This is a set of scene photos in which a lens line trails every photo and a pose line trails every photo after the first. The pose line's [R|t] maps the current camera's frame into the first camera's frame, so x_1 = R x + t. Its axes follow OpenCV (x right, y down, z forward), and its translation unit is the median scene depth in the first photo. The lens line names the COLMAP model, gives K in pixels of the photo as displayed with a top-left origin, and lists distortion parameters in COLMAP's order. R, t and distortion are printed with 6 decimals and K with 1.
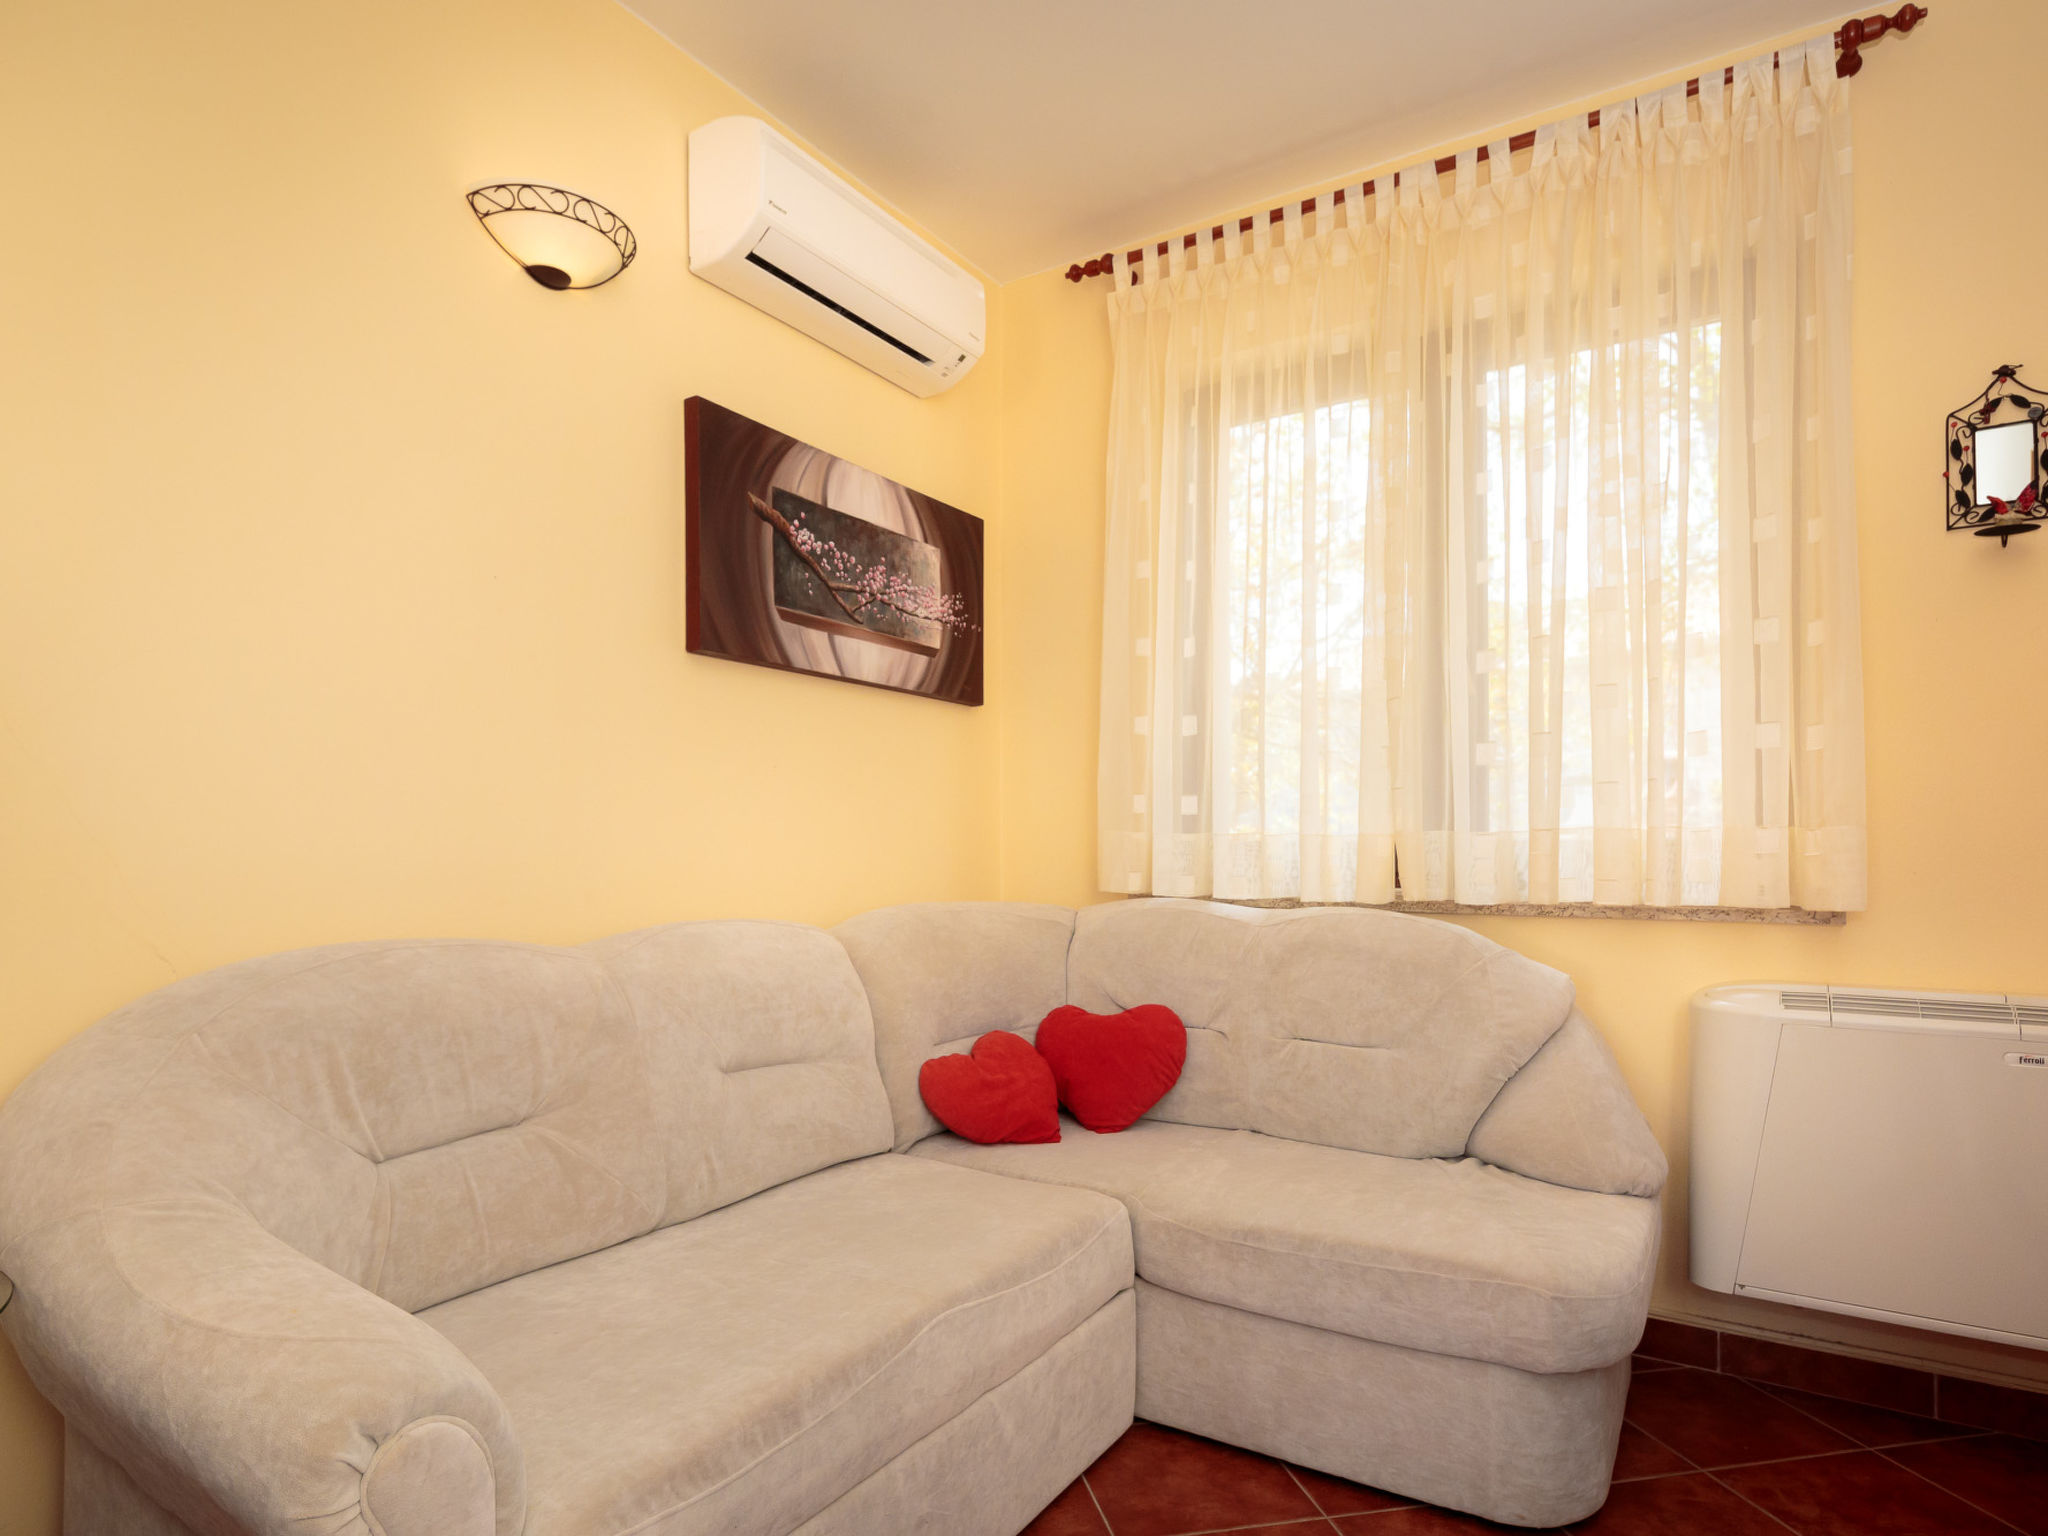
lens RADIAL K [[1133.5, 0, 1030.6], [0, 1133.5, 833.6], [0, 0, 1]] dist [-0.001281, -0.001418]
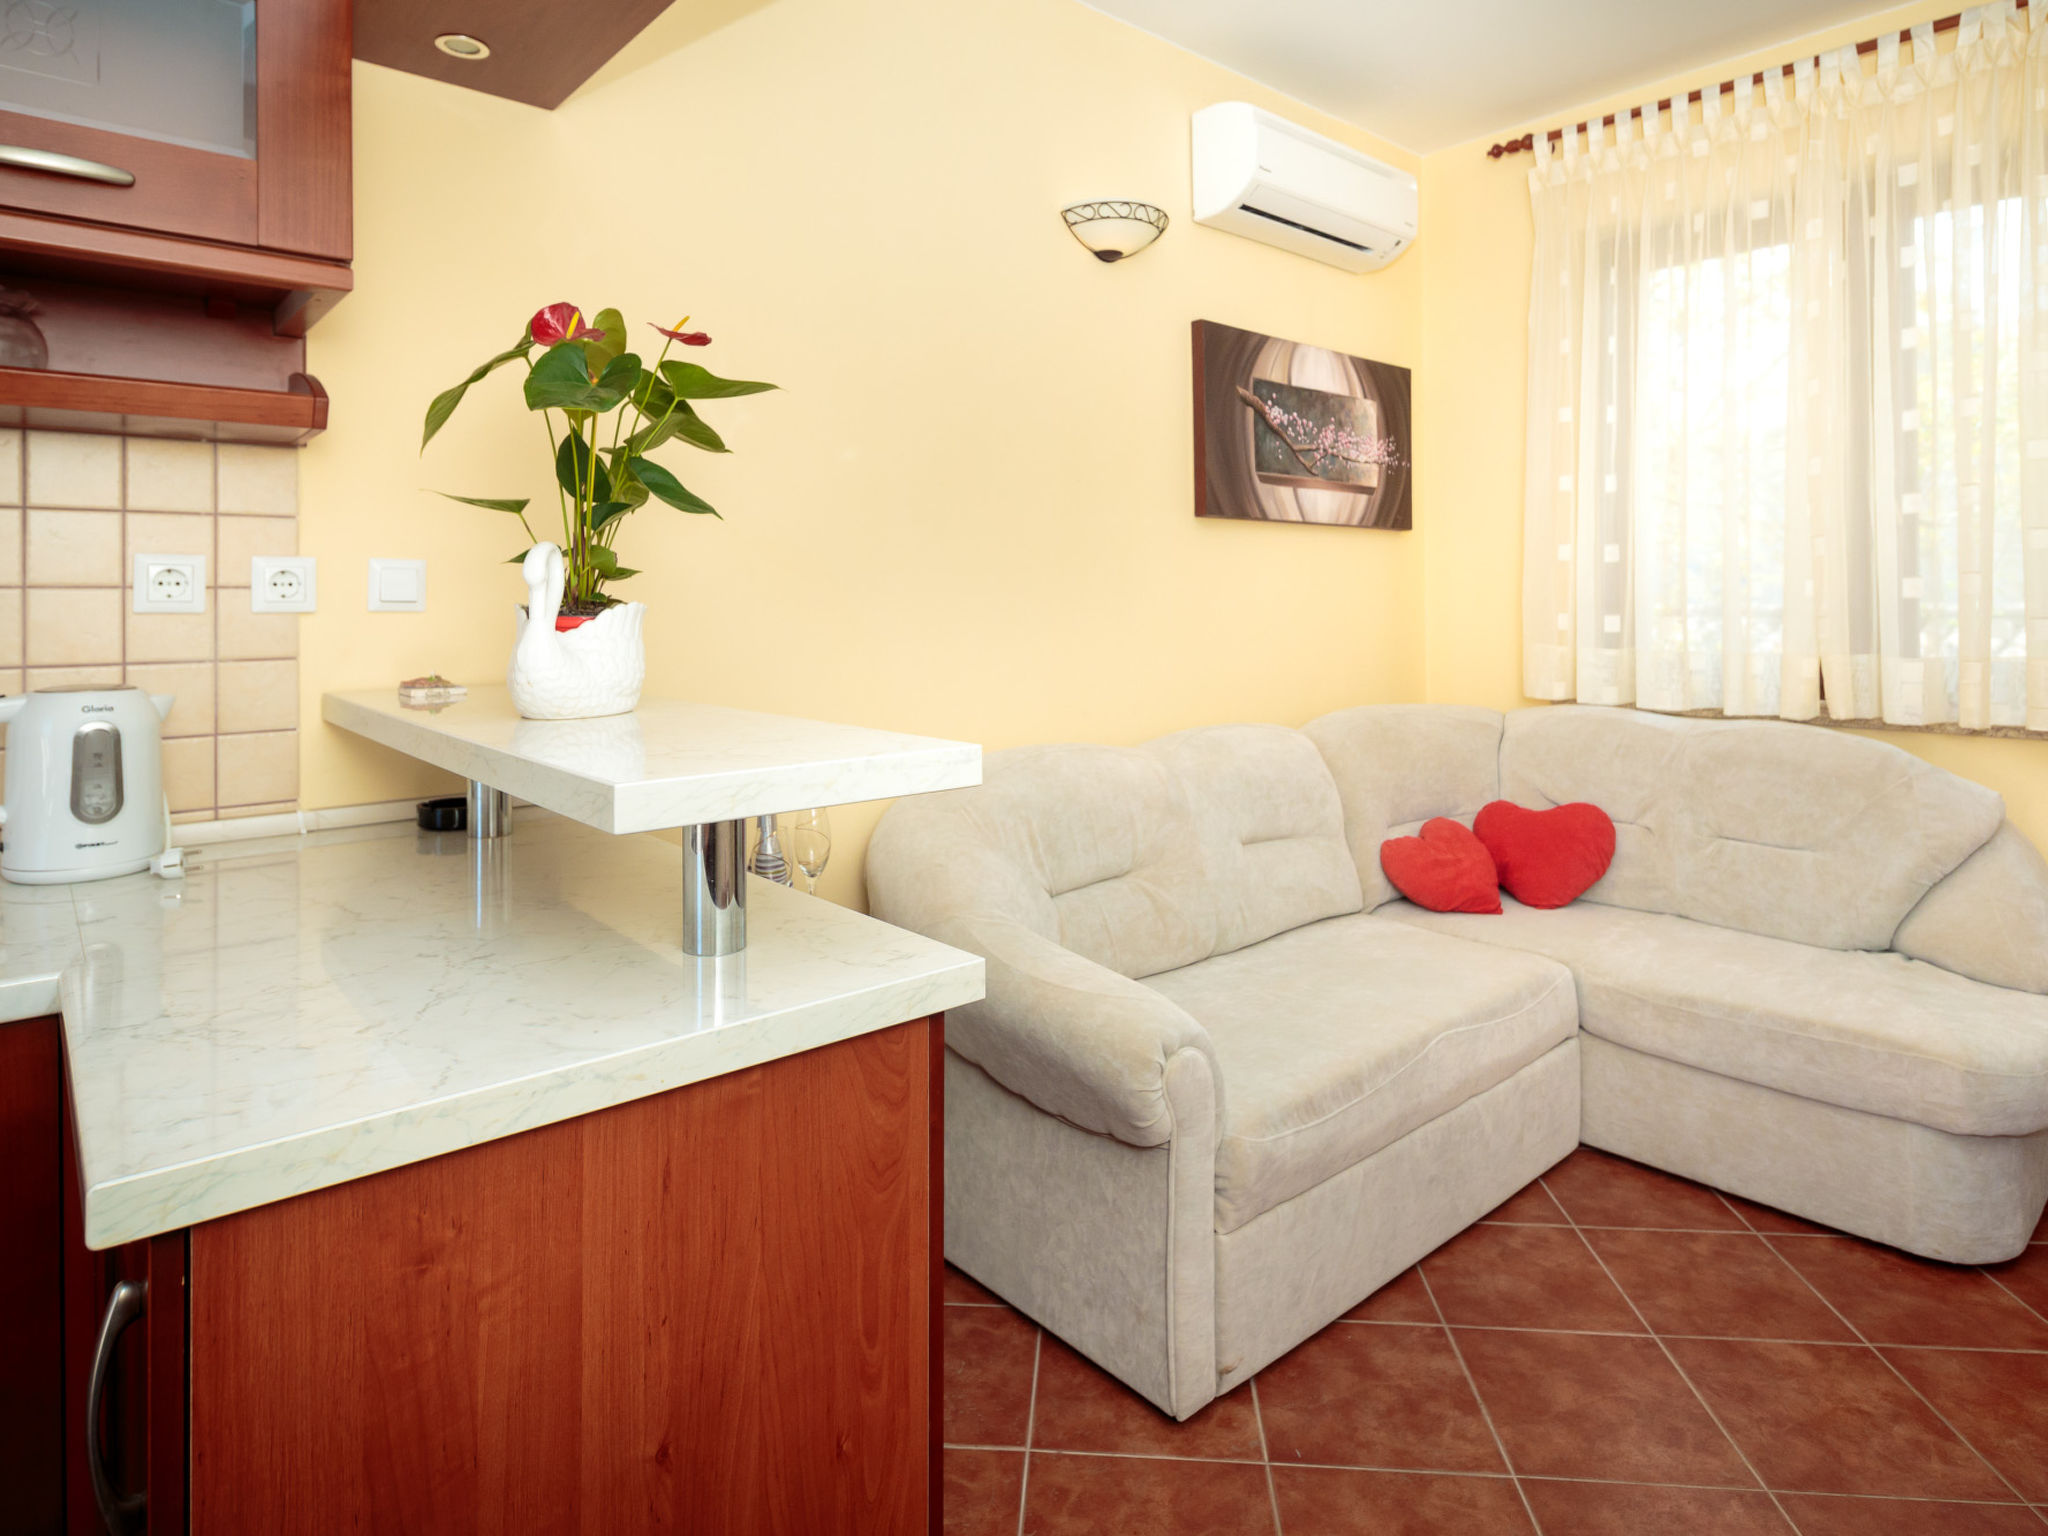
lens RADIAL K [[1170.3, 0, 1049.9], [0, 1170.3, 586.0], [0, 0, 1]] dist [0.000311, -0.005223]
pose [[0.961986, -0.007162, -0.273004, -0.093309], [0.008329, 0.999960, 0.003114, -0.082405], [0.272971, -0.005270, 0.962008, -0.317806]]
